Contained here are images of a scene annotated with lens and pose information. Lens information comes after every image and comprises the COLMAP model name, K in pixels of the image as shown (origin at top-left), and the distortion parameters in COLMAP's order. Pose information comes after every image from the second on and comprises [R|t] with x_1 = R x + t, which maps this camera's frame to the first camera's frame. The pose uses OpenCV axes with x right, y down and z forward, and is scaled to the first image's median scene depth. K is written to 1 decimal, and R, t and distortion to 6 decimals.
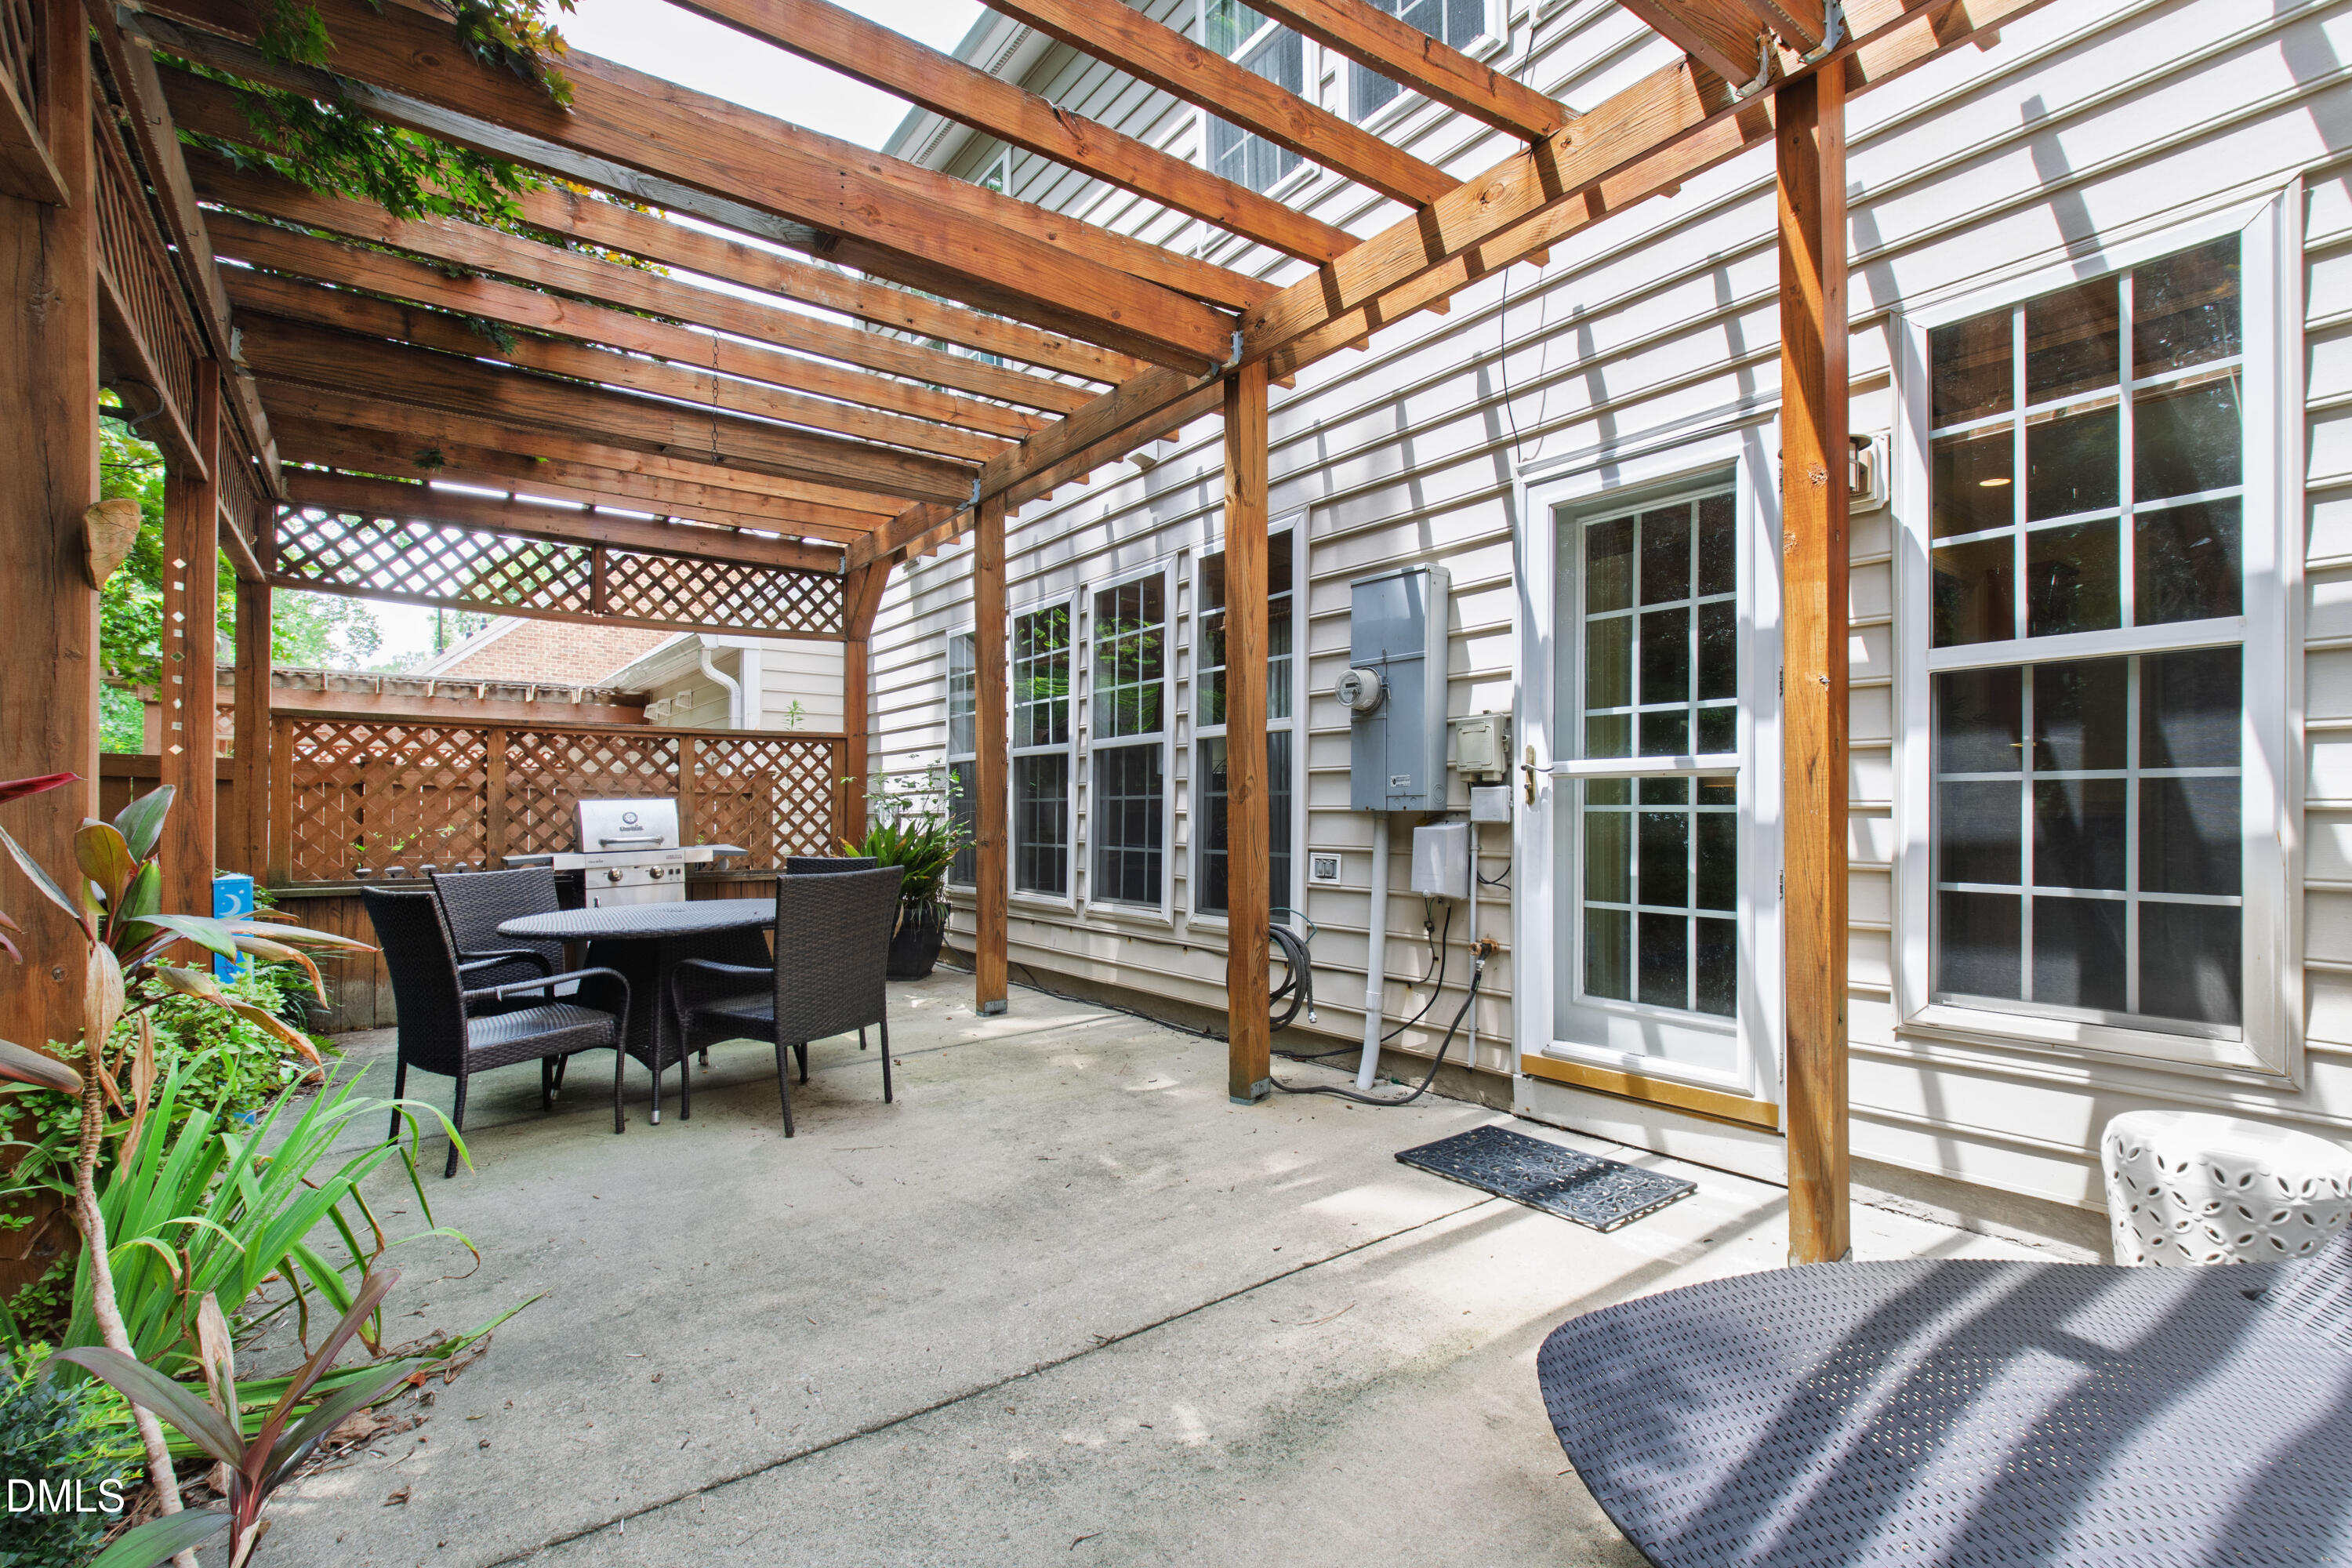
lens RADIAL K [[1074.6, 0, 1188.7], [0, 1074.6, 817.3], [0, 0, 1]] dist [-0.000299, -0.000419]
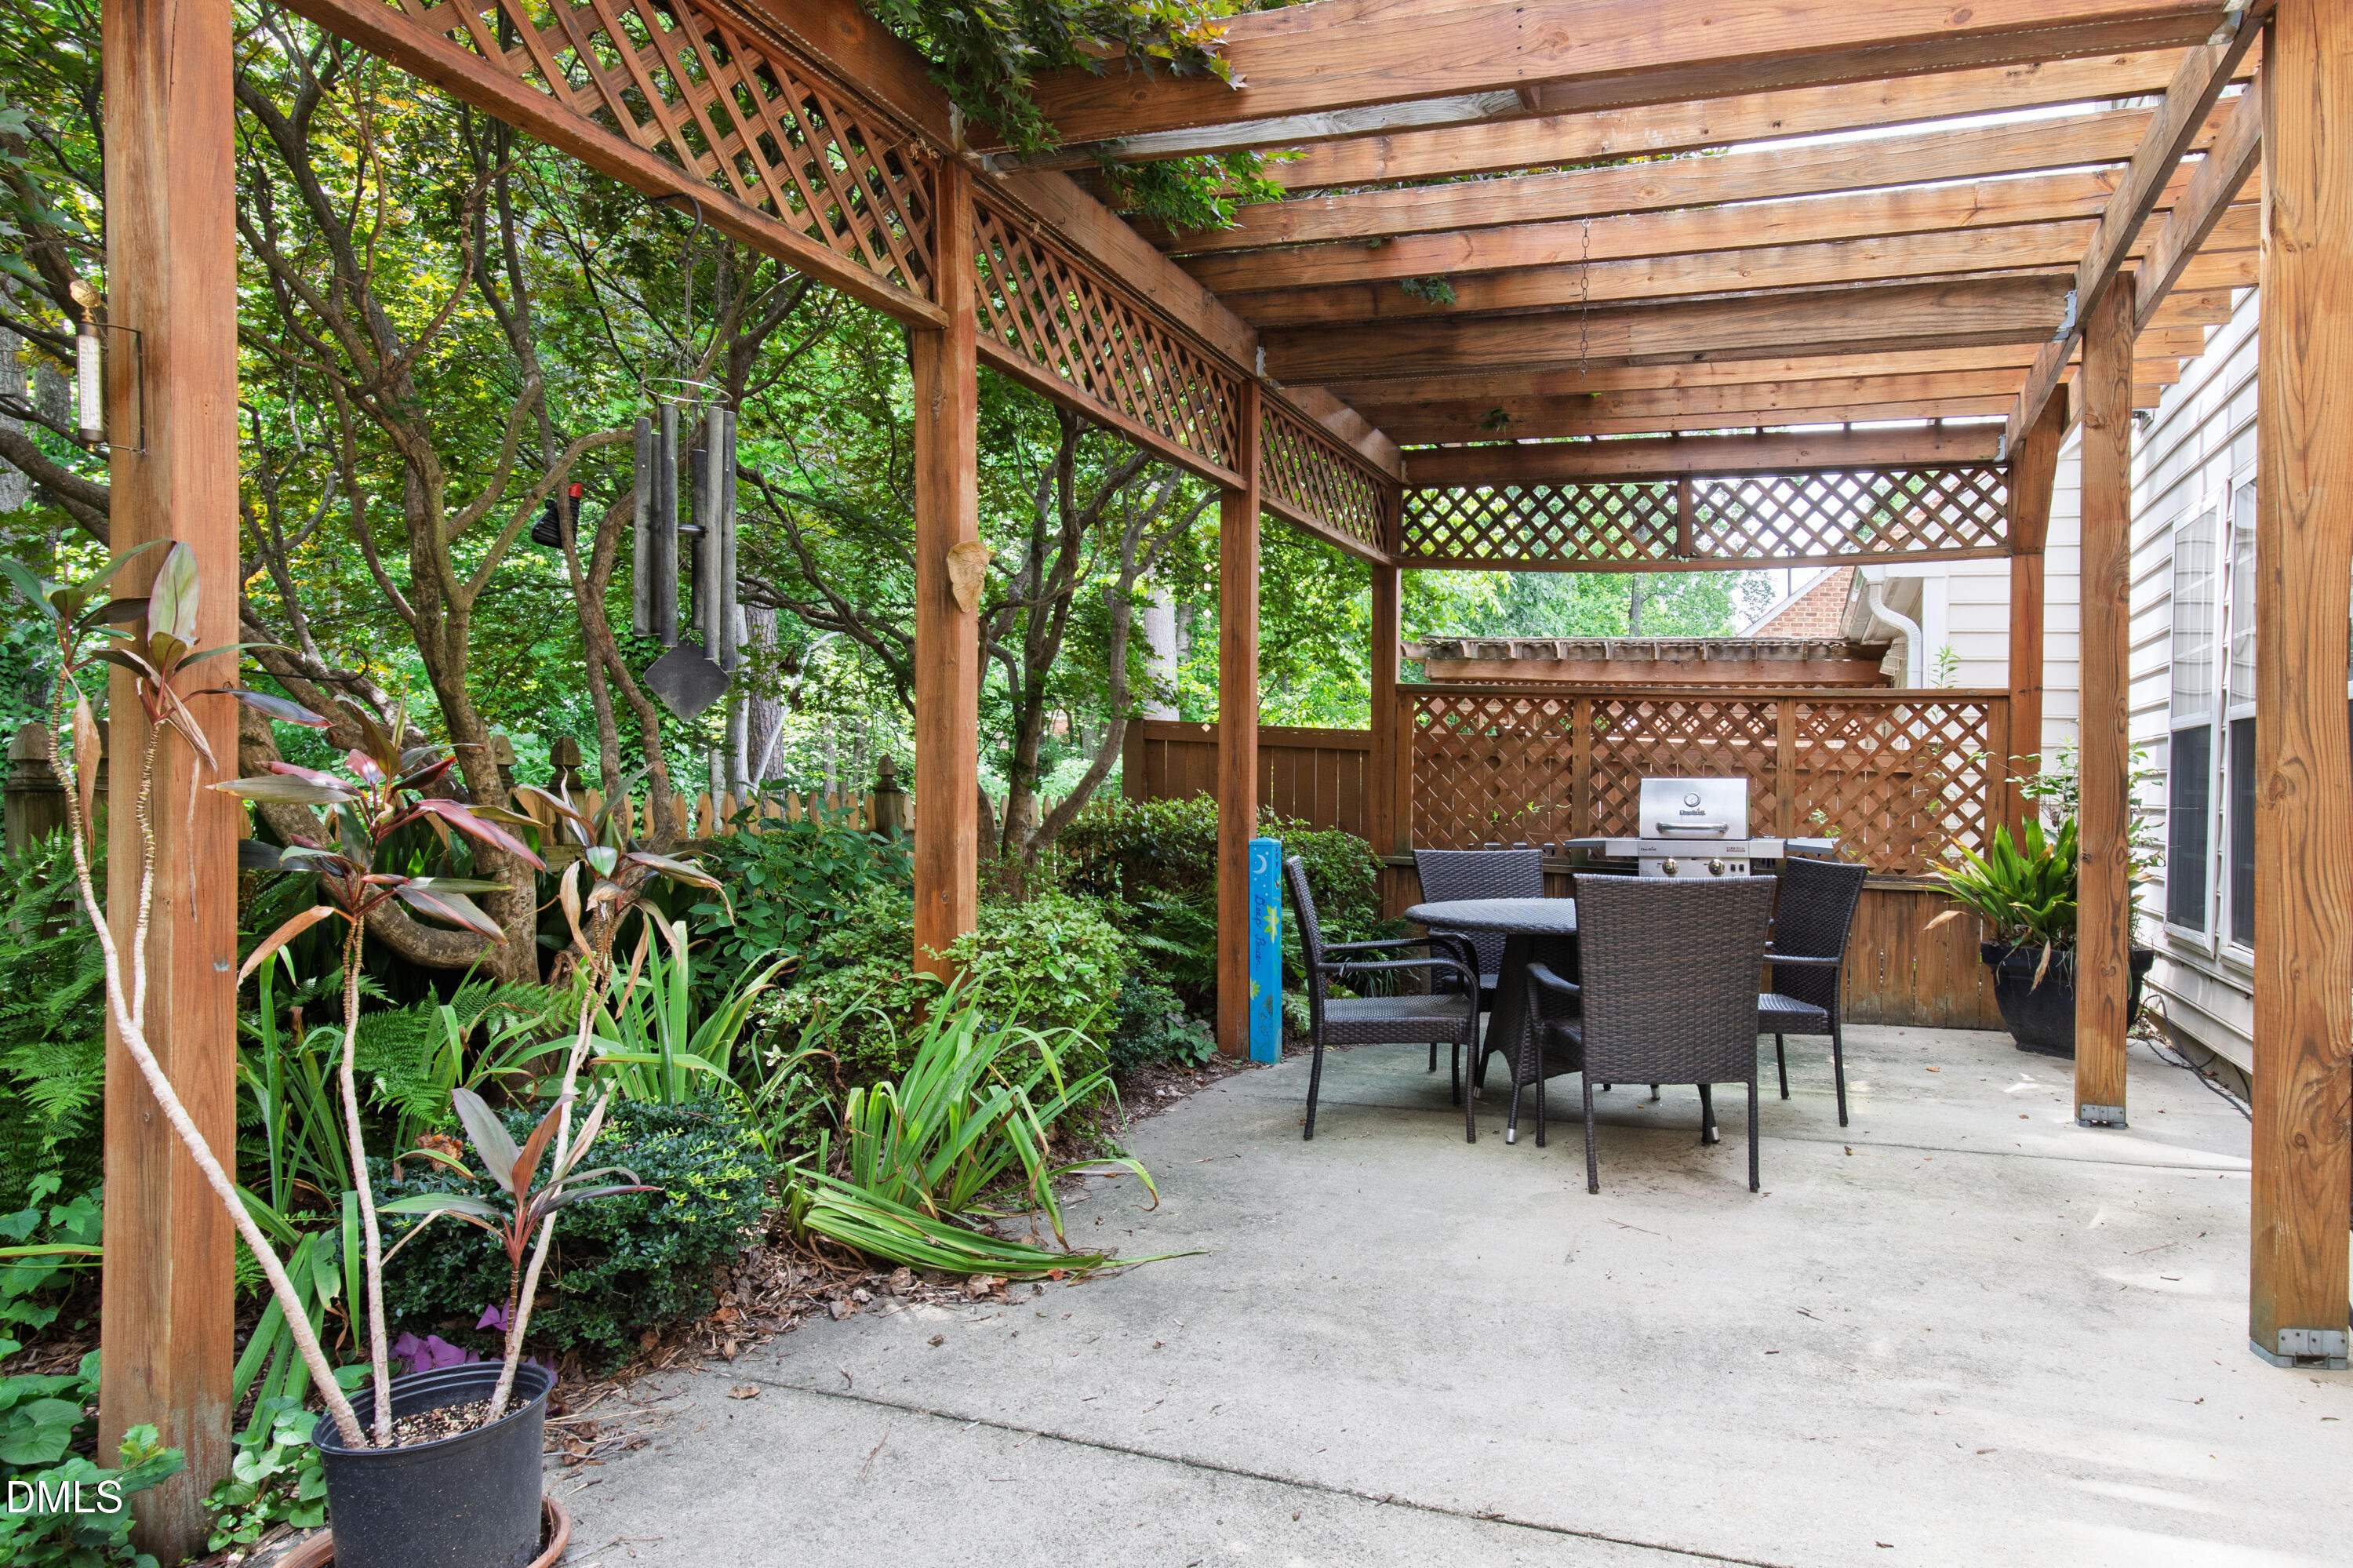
lens RADIAL K [[1375.3, 0, 1176.5], [0, 1375.3, 784.0], [0, 0, 1]] dist [0.007469, 0.001602]
pose [[0.555636, 0.022274, -0.831127, 0.142777], [-0.035228, 0.999374, 0.003232, -0.000999], [0.830679, 0.027483, 0.556073, 0.072334]]
